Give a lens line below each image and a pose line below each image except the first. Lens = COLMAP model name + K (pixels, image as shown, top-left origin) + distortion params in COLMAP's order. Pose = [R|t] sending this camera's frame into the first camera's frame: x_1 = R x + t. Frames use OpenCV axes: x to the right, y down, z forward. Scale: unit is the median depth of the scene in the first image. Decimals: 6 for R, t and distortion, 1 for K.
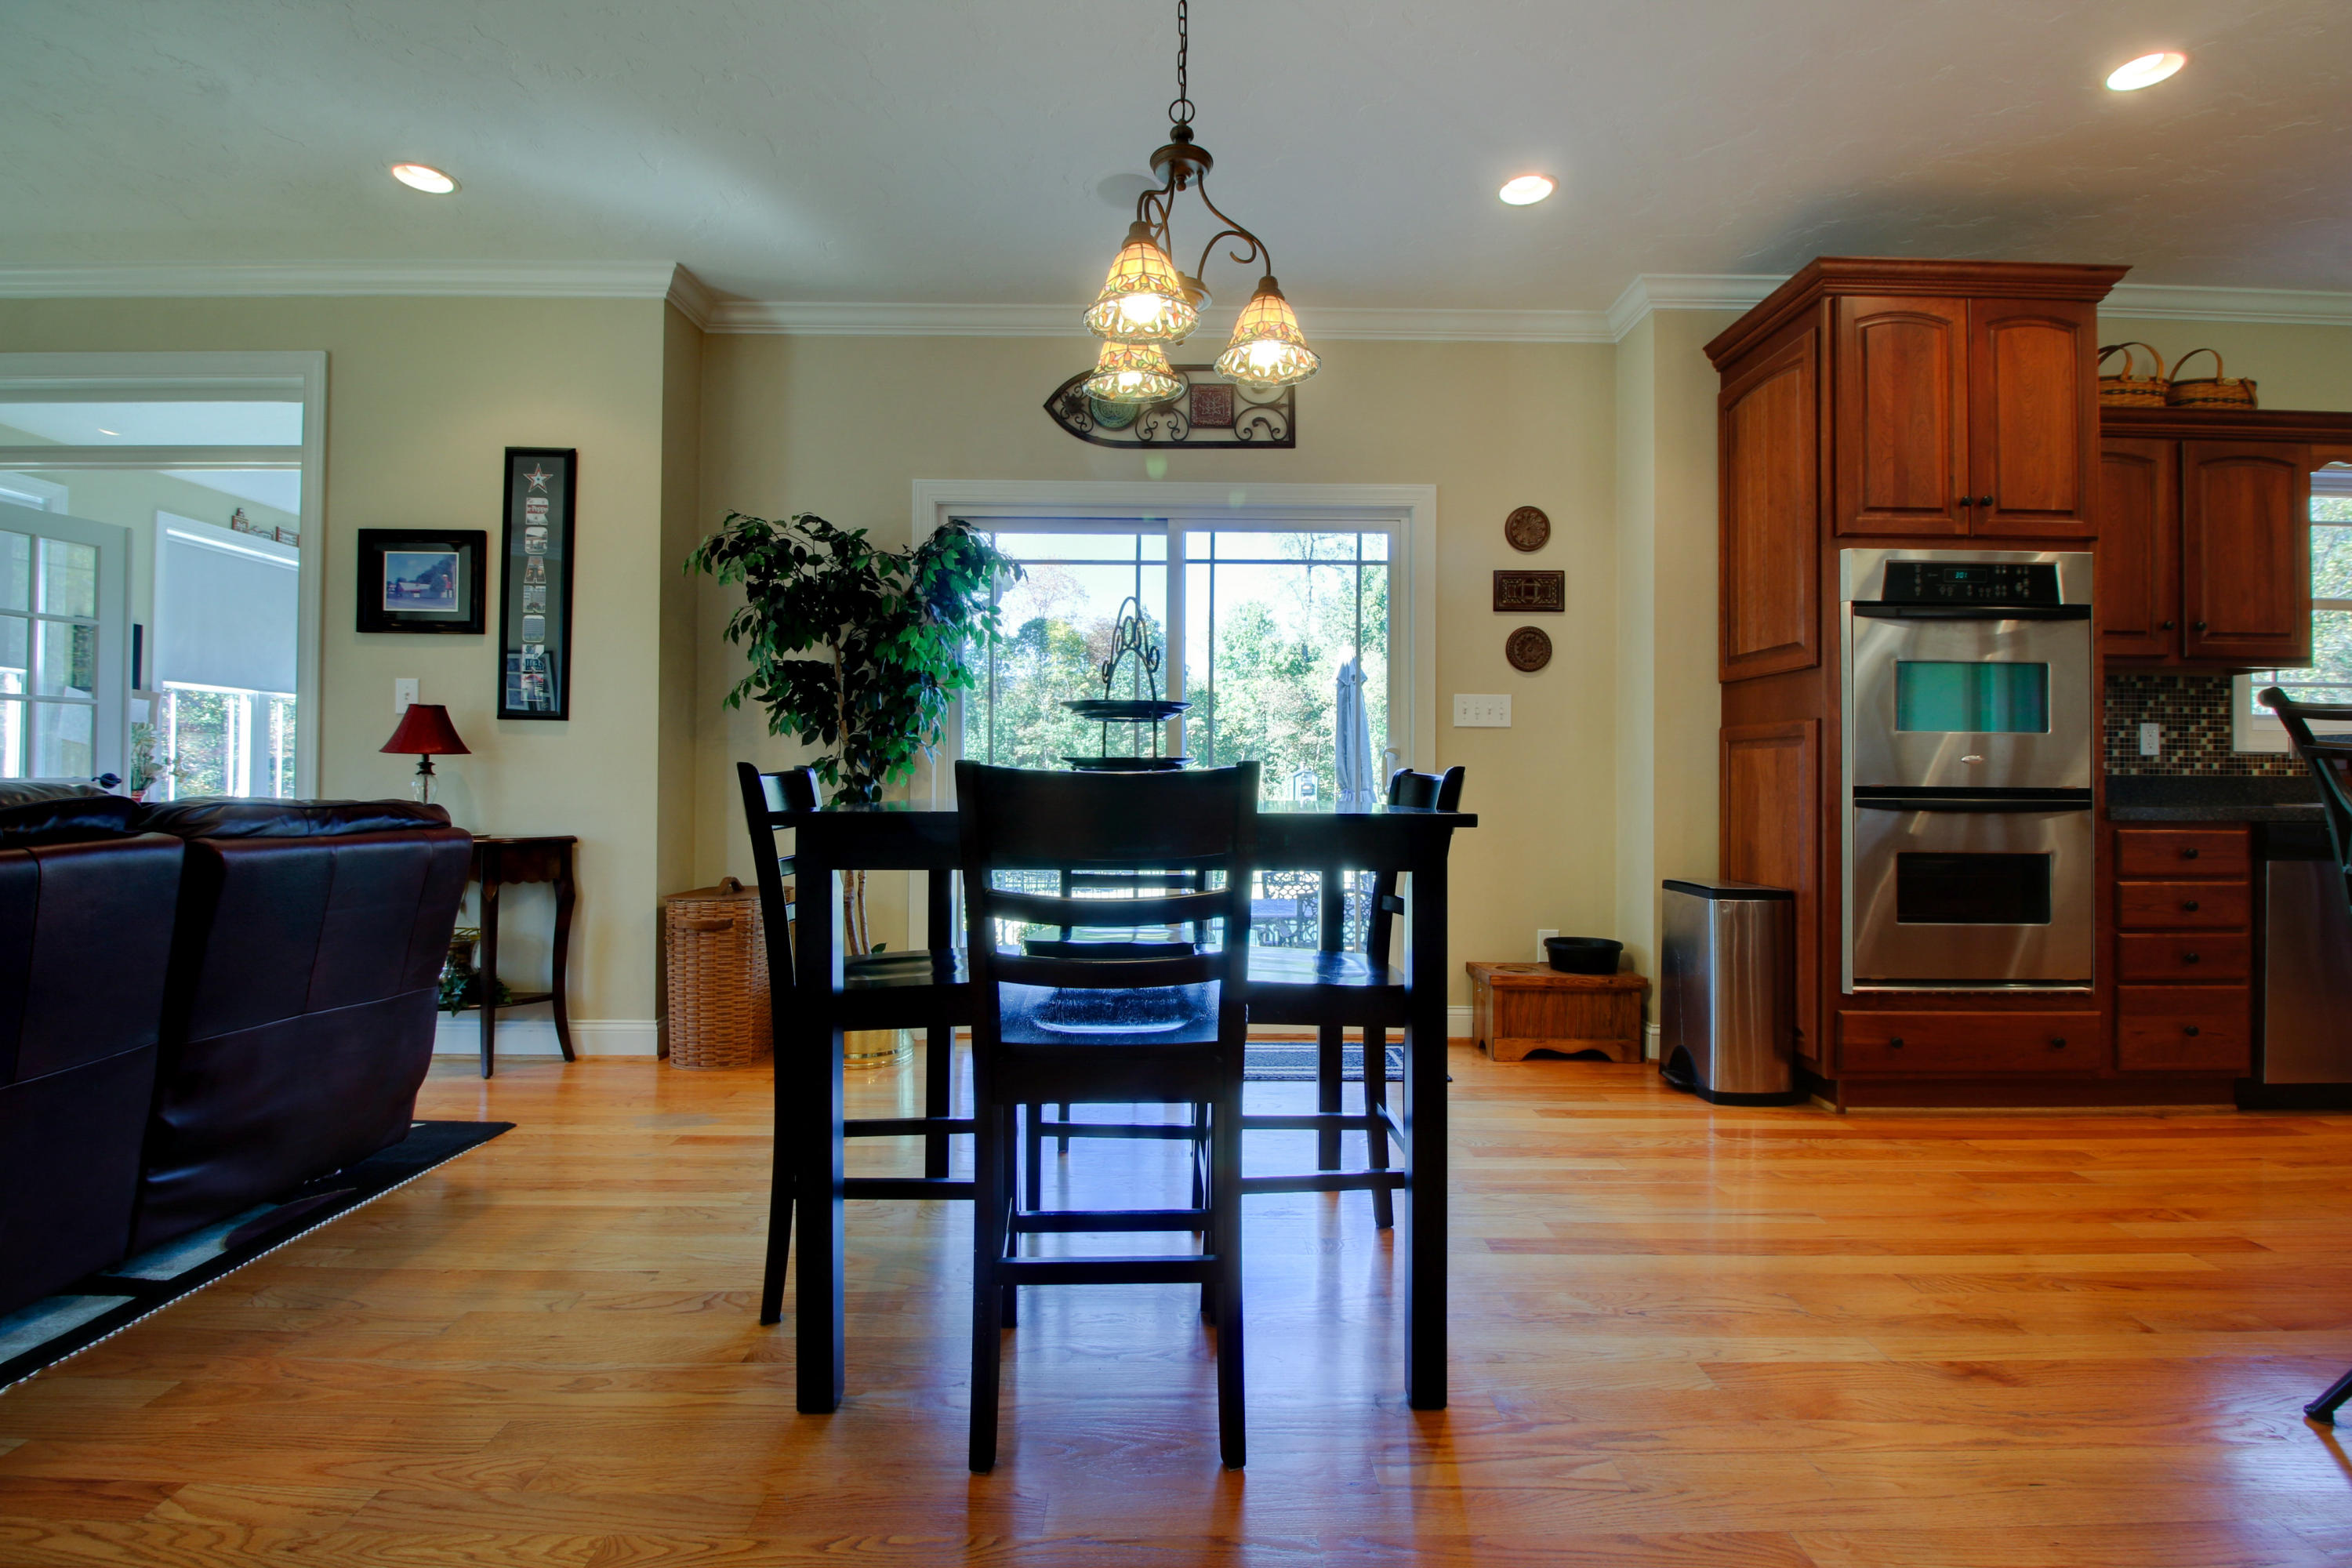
lens RADIAL K [[1087.1, 0, 1177.7], [0, 1087.1, 767.5], [0, 0, 1]] dist [-0.002661, -0.011455]
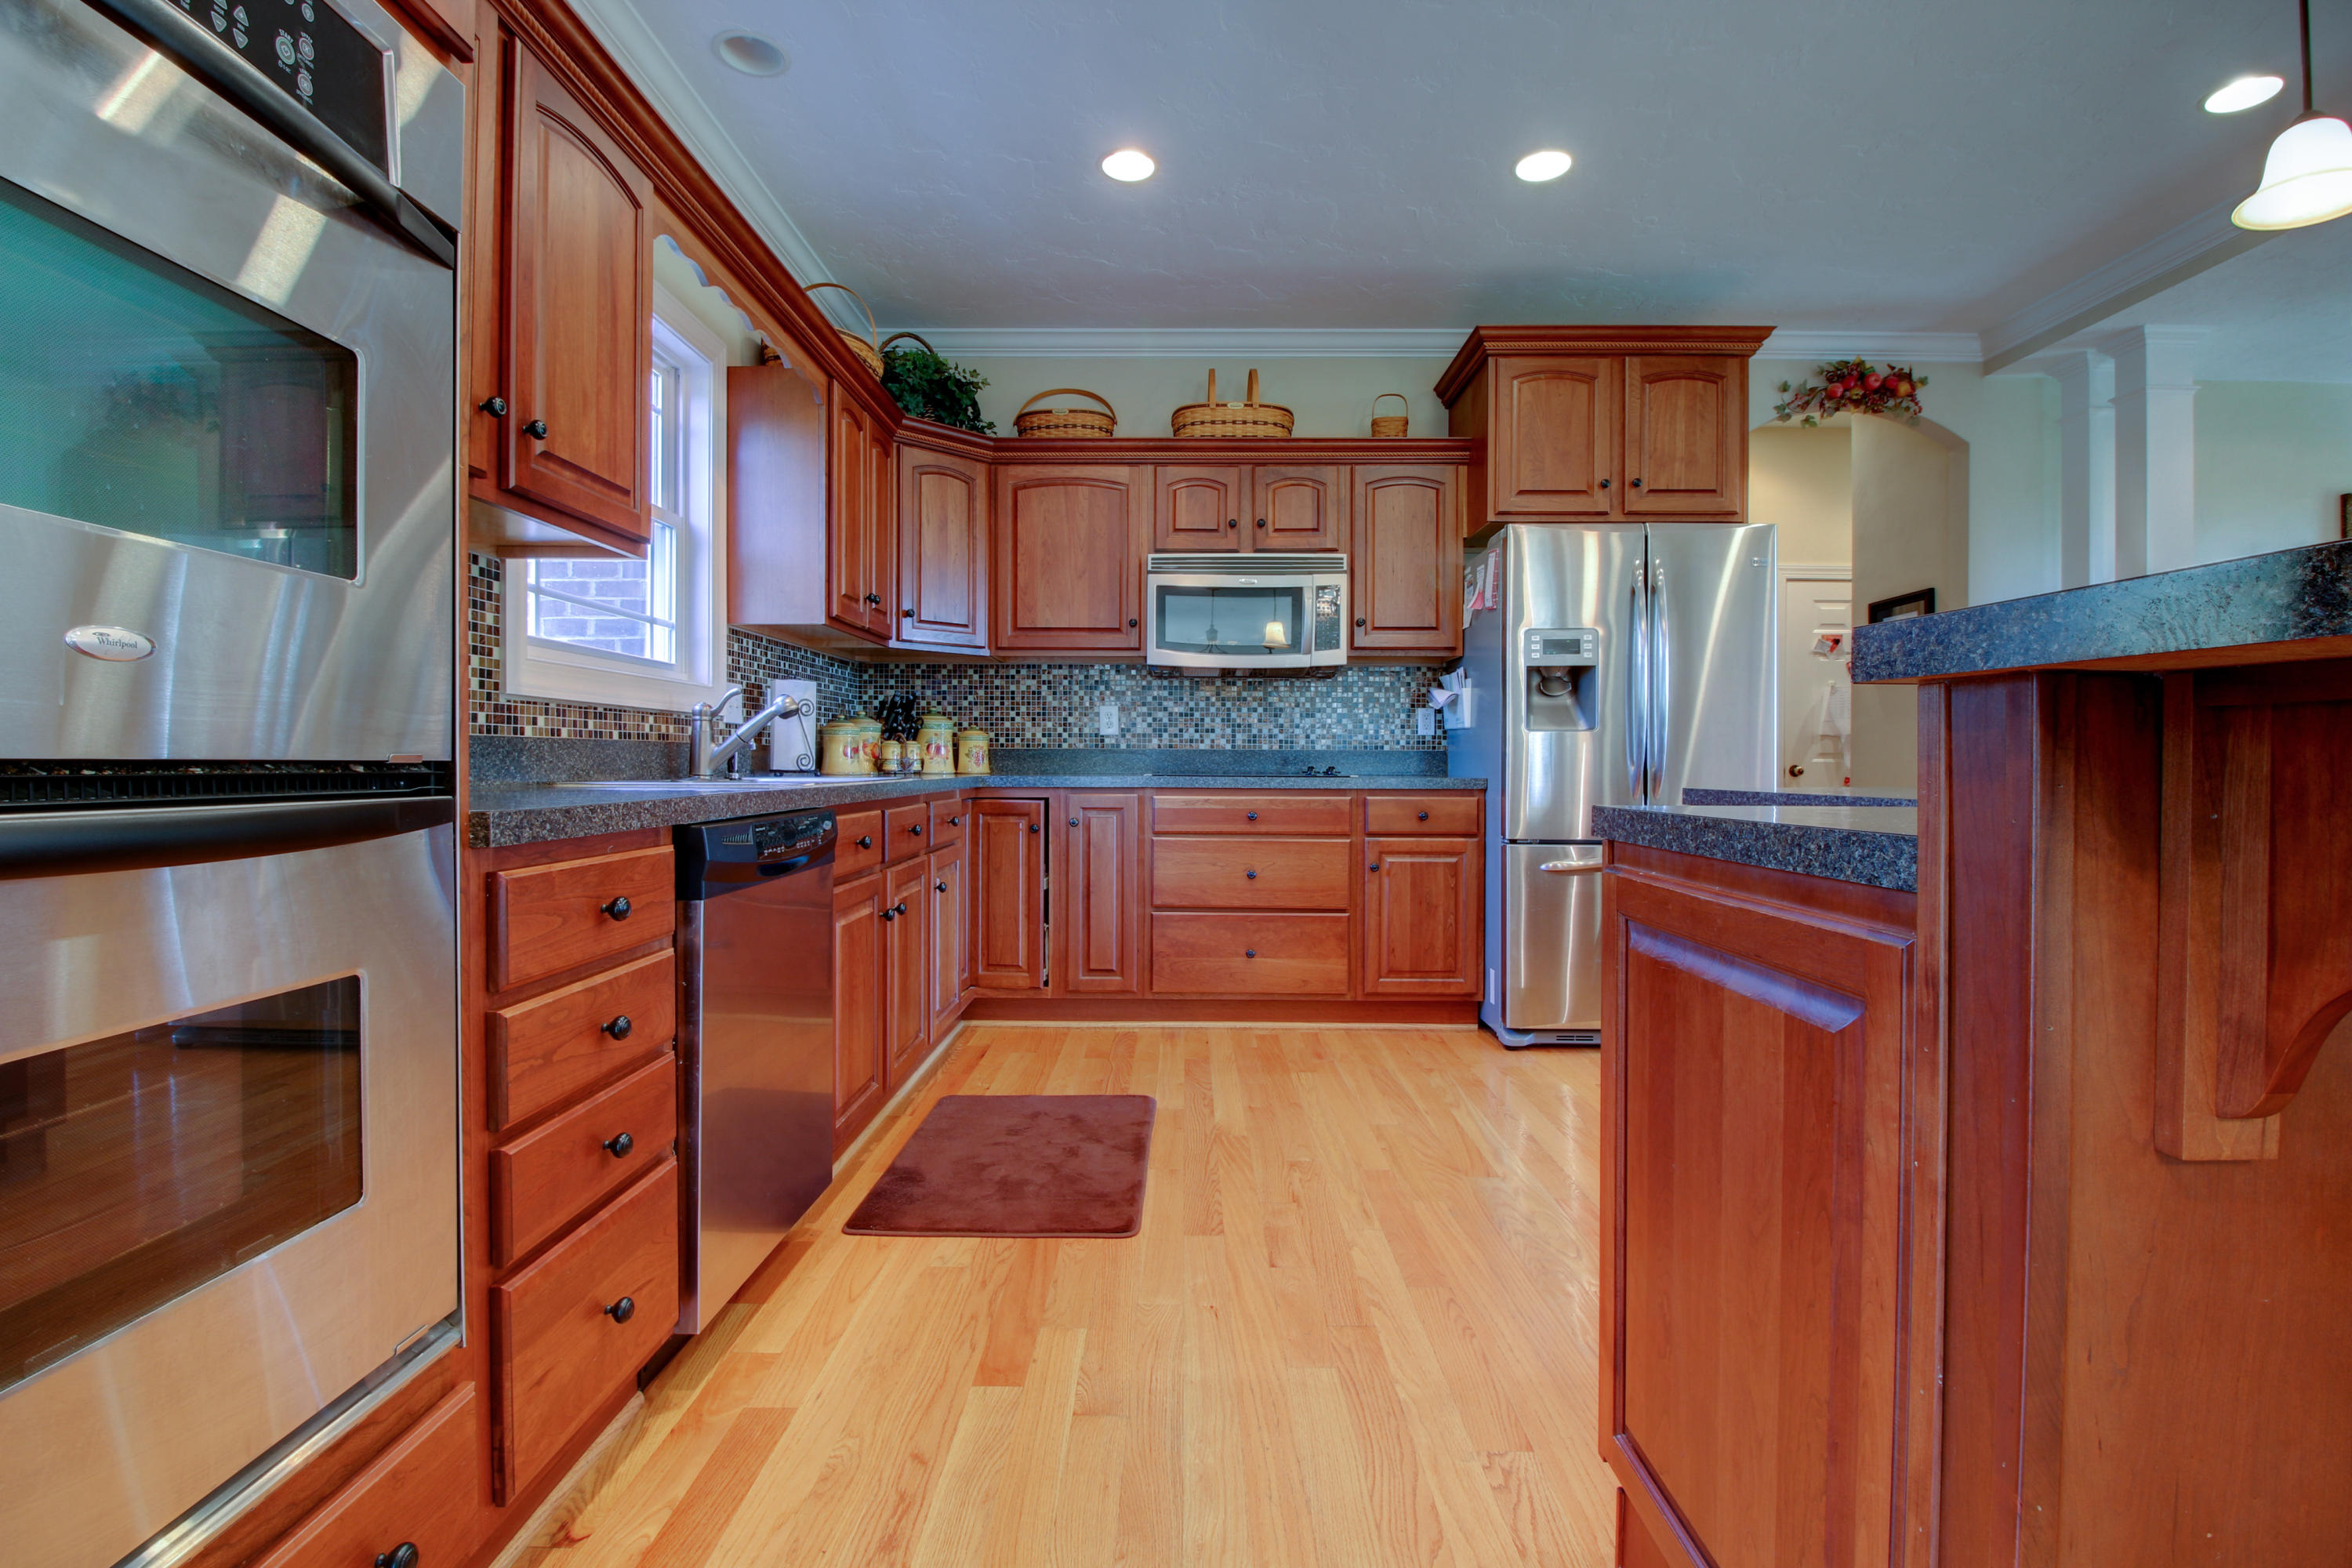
lens RADIAL K [[1087.1, 0, 1172.9], [0, 1087.1, 768.8], [0, 0, 1]] dist [-0.002661, -0.011455]
pose [[0.024381, -0.013355, 0.999614, 0.427183], [-0.017440, 0.999753, 0.013782, 0.010824], [-0.999551, -0.017769, 0.024142, 0.643100]]
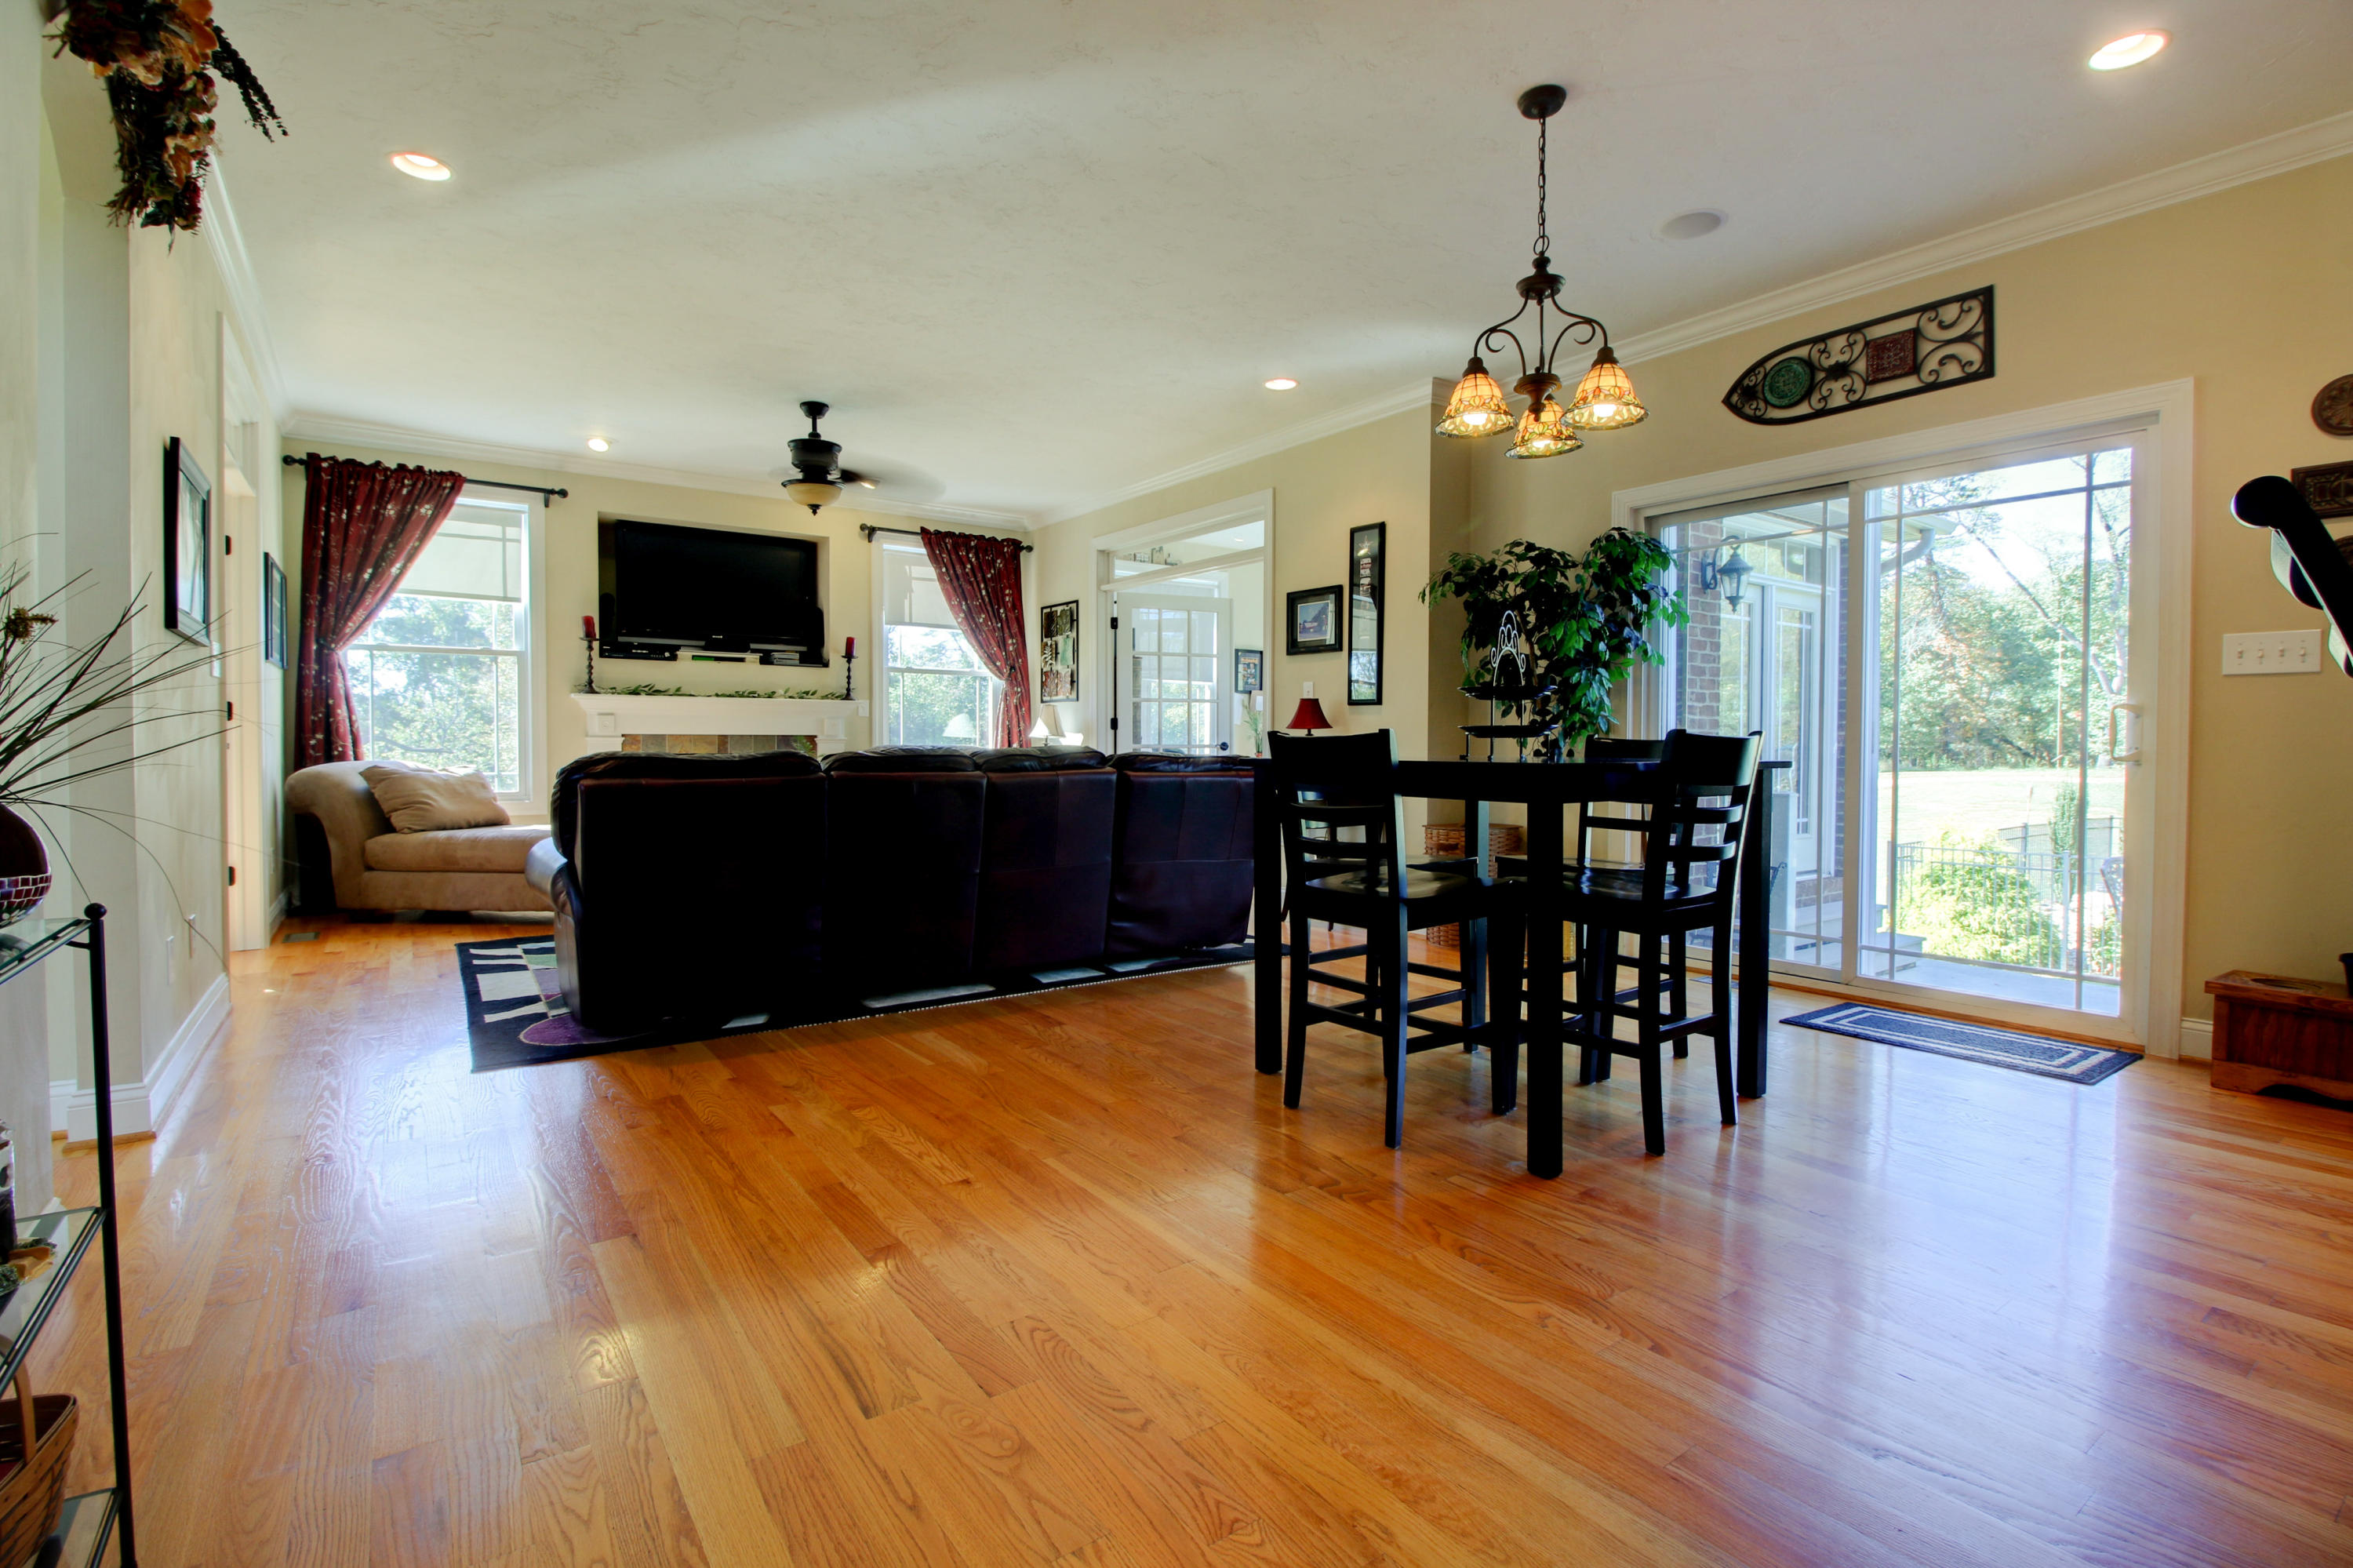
lens RADIAL K [[1087.6, 0, 1182.6], [0, 1087.6, 766.3], [0, 0, 1]] dist [-0.002661, -0.011455]
pose [[0.574115, 0.013198, -0.818668, 0.513849], [0.010842, 0.999660, 0.023719, 0.003109], [0.818703, -0.022494, 0.573777, -0.090063]]
